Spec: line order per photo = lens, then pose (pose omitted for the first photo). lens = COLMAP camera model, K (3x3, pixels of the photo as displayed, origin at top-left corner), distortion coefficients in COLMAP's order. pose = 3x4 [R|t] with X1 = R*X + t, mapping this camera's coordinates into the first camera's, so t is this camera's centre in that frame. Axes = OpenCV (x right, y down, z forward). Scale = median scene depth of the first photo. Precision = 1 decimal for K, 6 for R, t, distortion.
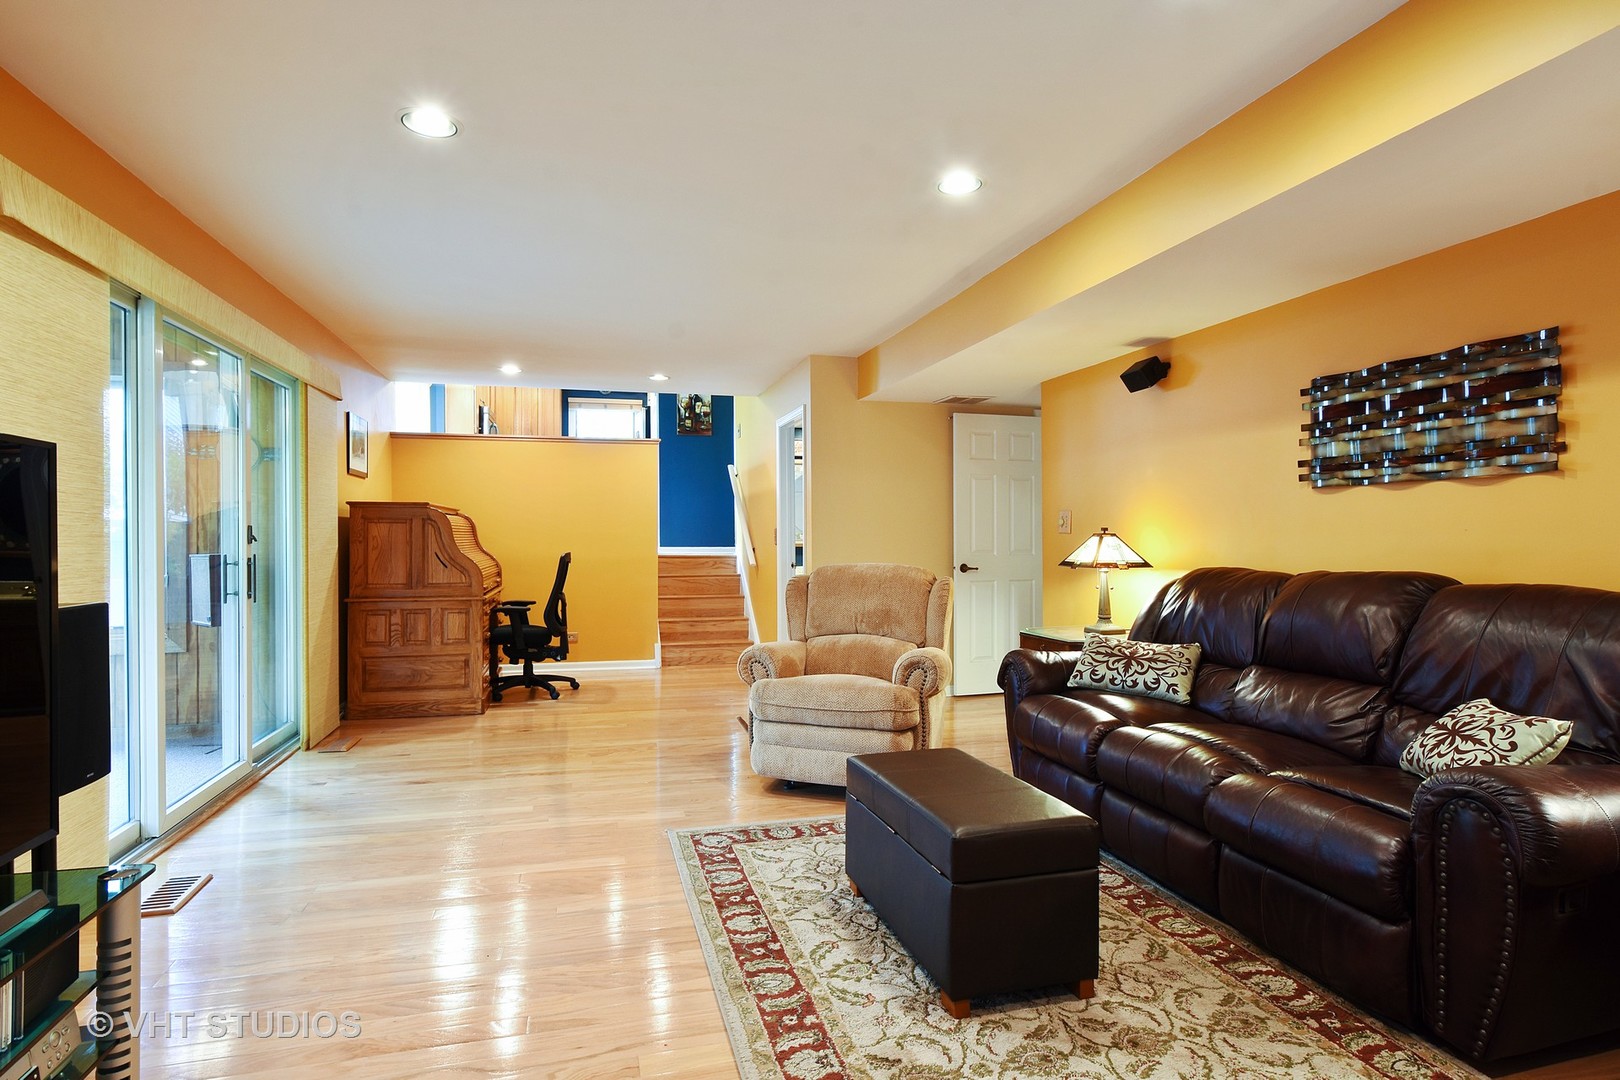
lens RADIAL K [[881.6, 0, 810.0], [0, 881.6, 540.0], [0, 0, 1]] dist [-0.000048, -0.000045]
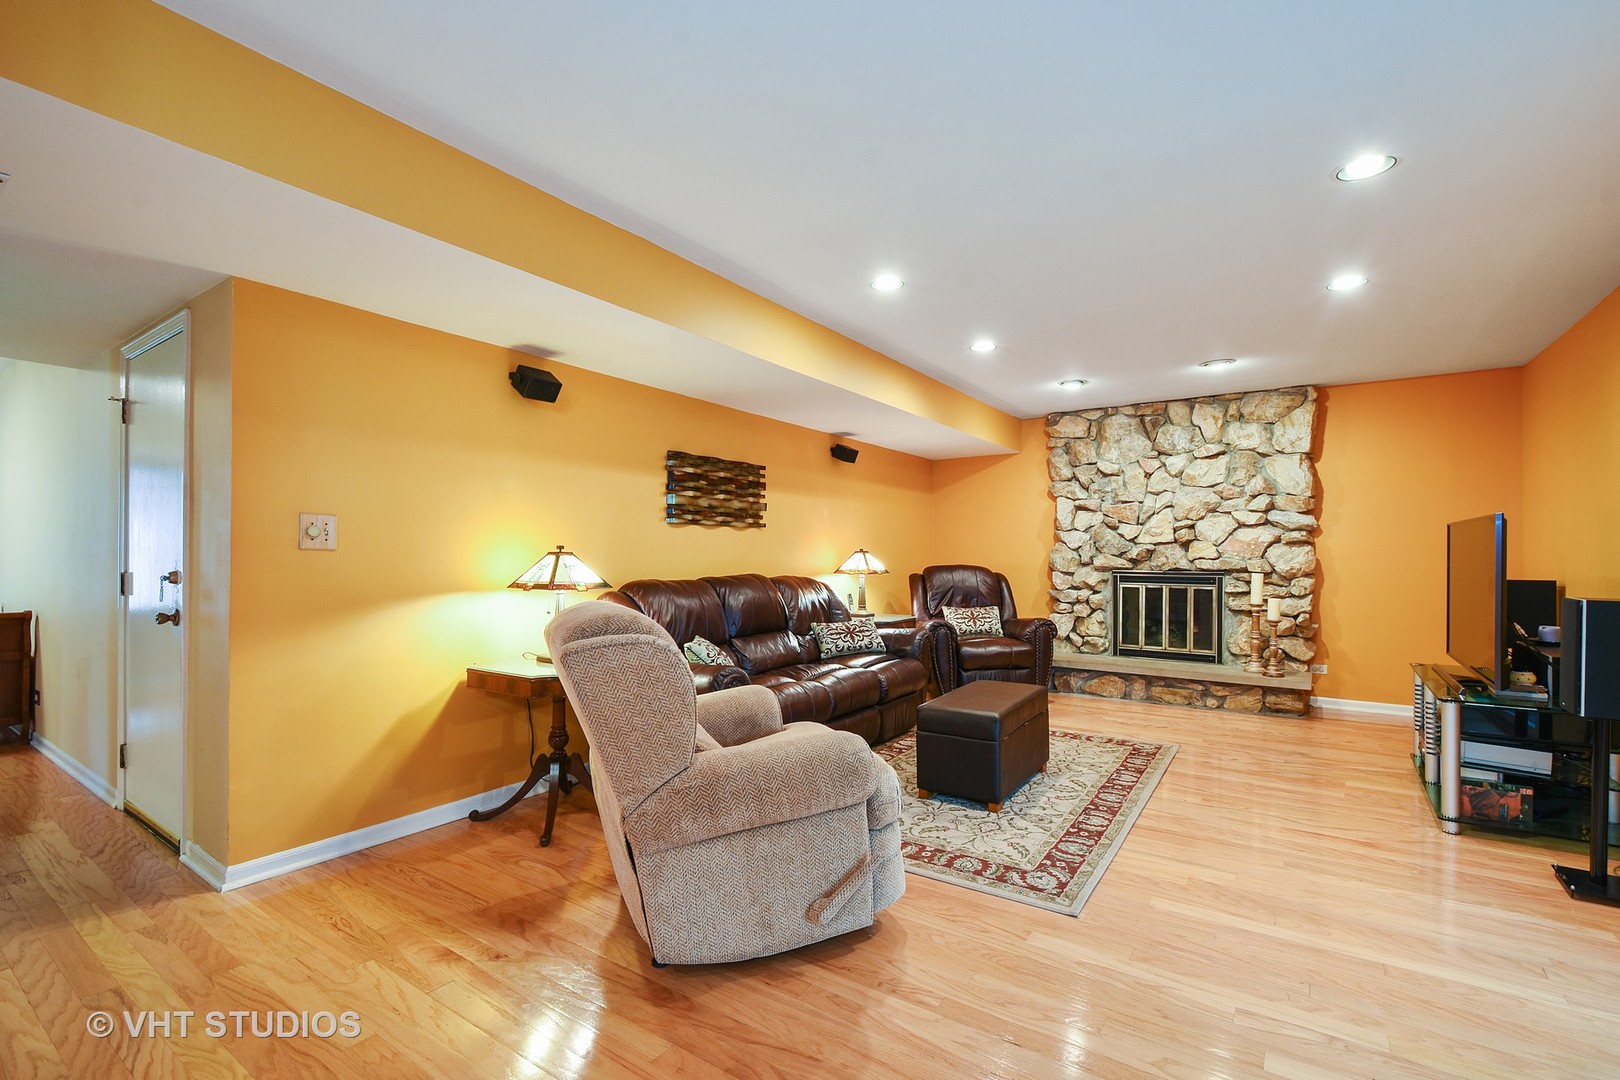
lens RADIAL K [[722.2, 0, 808.0], [0, 722.2, 550.3], [0, 0, 1]] dist [0.011196, -0.008244]
pose [[-0.659187, 0.004062, 0.751968, -0.584537], [0.002940, 0.999992, -0.002825, -0.009763], [-0.751973, 0.000349, -0.659194, 1.890189]]
